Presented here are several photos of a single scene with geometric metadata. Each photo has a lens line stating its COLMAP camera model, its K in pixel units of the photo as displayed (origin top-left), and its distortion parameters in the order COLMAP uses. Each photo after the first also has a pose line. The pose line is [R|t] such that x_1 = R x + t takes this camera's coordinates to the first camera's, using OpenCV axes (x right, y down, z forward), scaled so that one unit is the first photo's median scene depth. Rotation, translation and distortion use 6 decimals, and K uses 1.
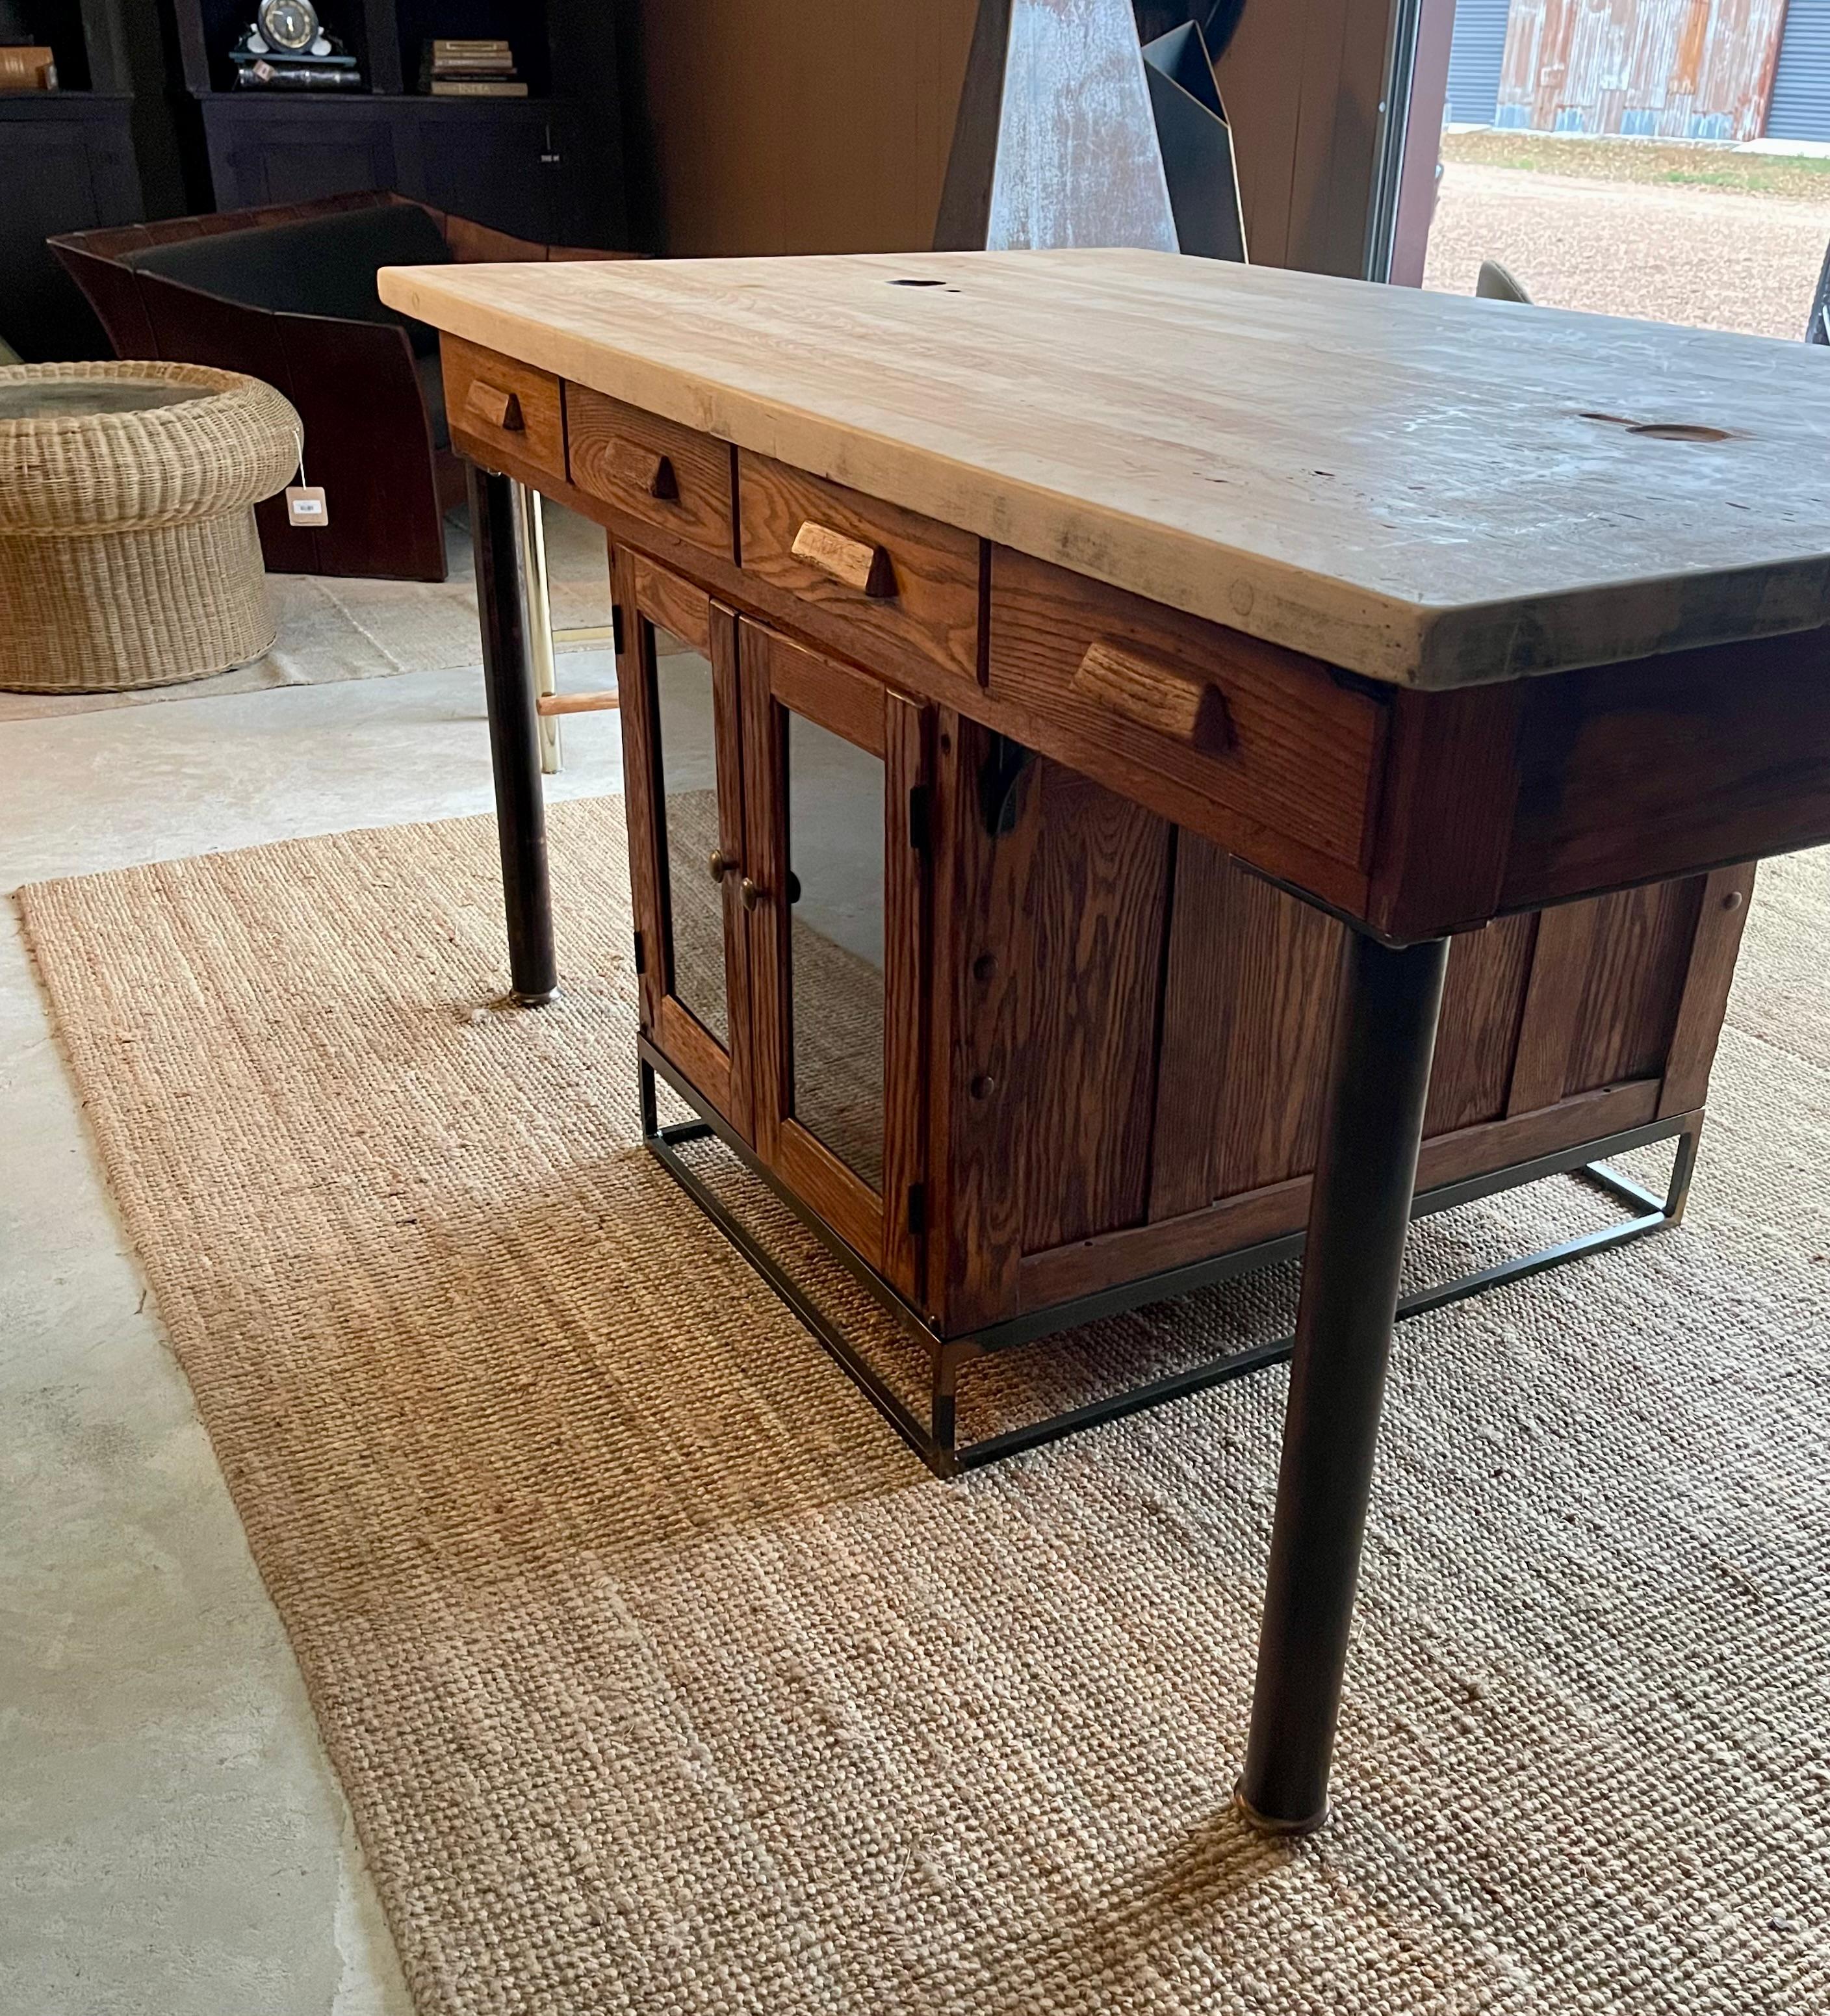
lens RADIAL K [[2018.1, 0, 971.1], [0, 2018.1, 1132.2], [0, 0, 1]] dist [0.041066, 0.000000]
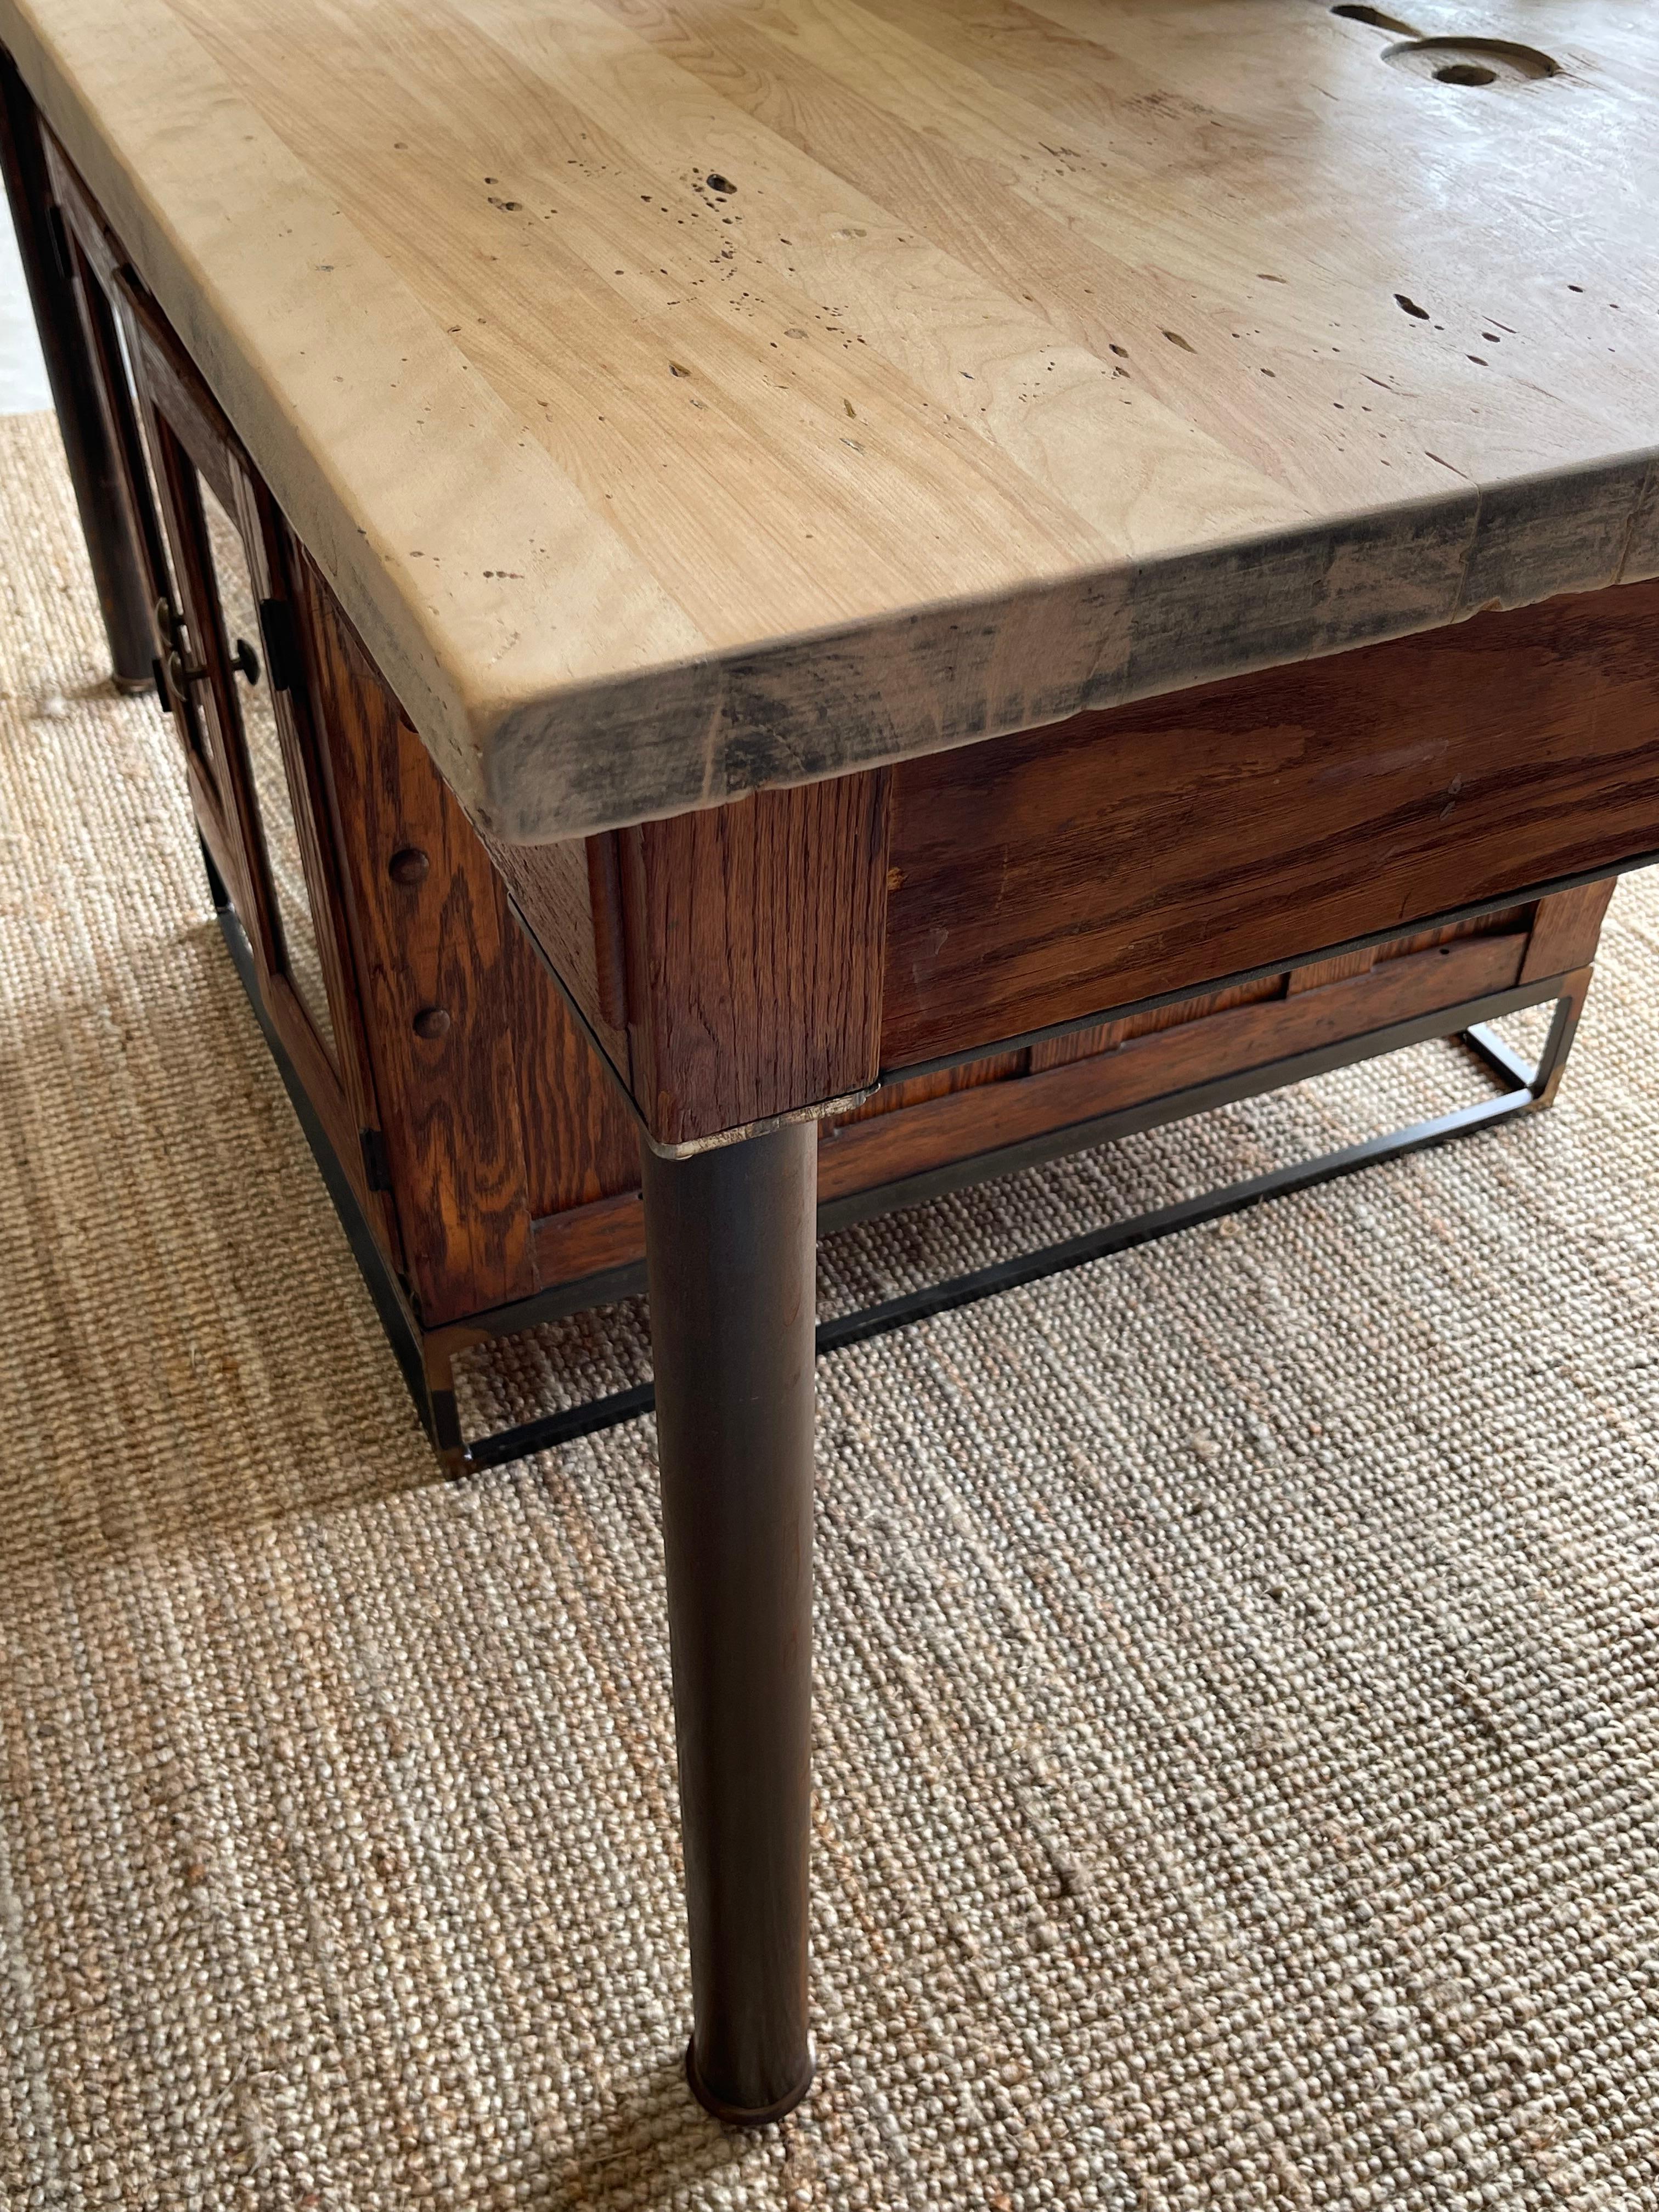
lens RADIAL K [[2125.5, 0, 851.4], [0, 2125.5, 1089.4], [0, 0, 1]] dist [0.022827, 0.000000]
pose [[0.995710, 0.053785, -0.075284, 0.205164], [-0.036595, 0.976266, 0.213462, -0.160915], [0.084979, -0.209792, 0.974046, 0.291176]]
